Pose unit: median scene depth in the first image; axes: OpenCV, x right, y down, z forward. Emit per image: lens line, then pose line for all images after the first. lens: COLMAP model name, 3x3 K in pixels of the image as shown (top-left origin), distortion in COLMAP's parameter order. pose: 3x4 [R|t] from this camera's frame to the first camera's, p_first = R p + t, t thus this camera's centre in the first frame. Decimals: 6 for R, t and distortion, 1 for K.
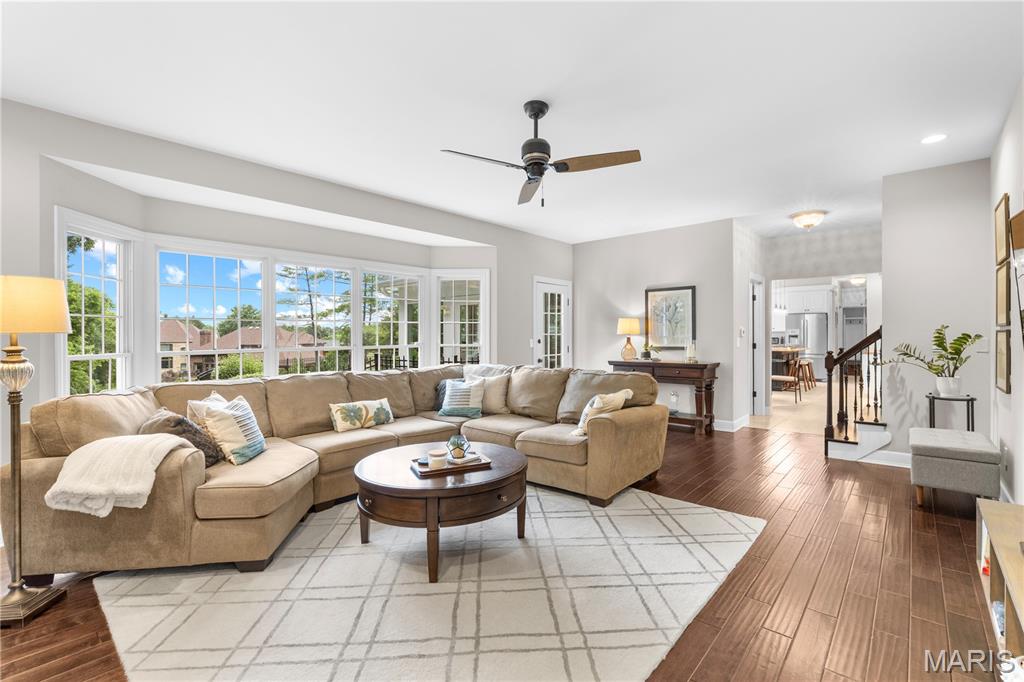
lens RADIAL K [[461.7, 0, 511.8], [0, 461.7, 340.6], [0, 0, 1]] dist [-0.002761, 0.000935]
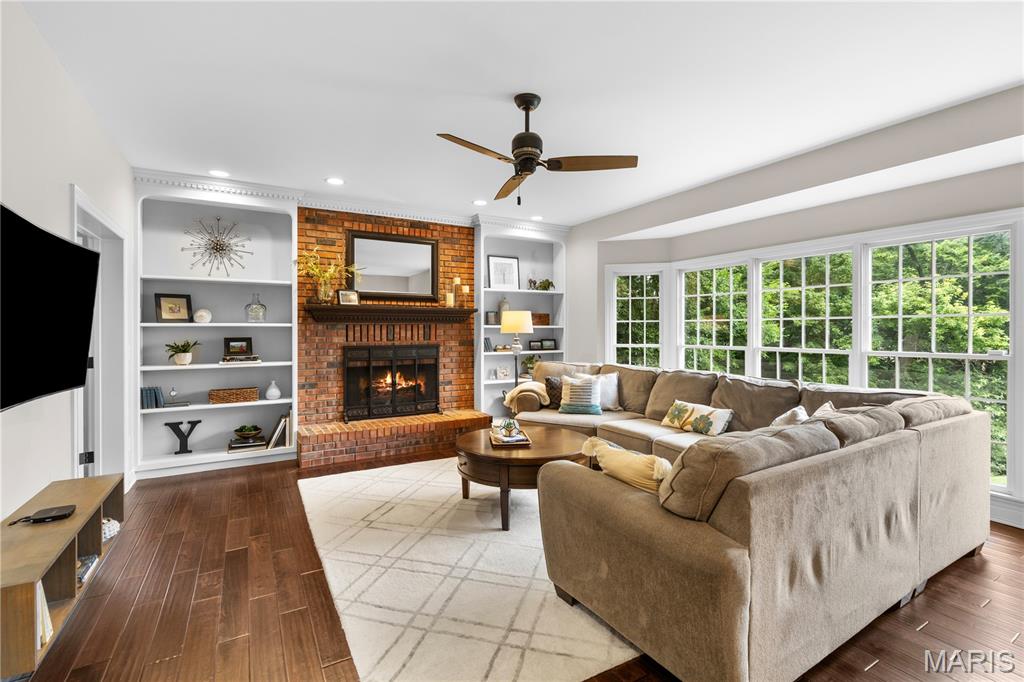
lens RADIAL K [[461.7, 0, 516.0], [0, 461.7, 327.4], [0, 0, 1]] dist [-0.002761, 0.000935]
pose [[-0.312844, -0.001326, -0.949804, 0.827864], [-0.009670, 0.999952, 0.001789, -0.031659], [0.949755, 0.009744, -0.312842, 1.097222]]
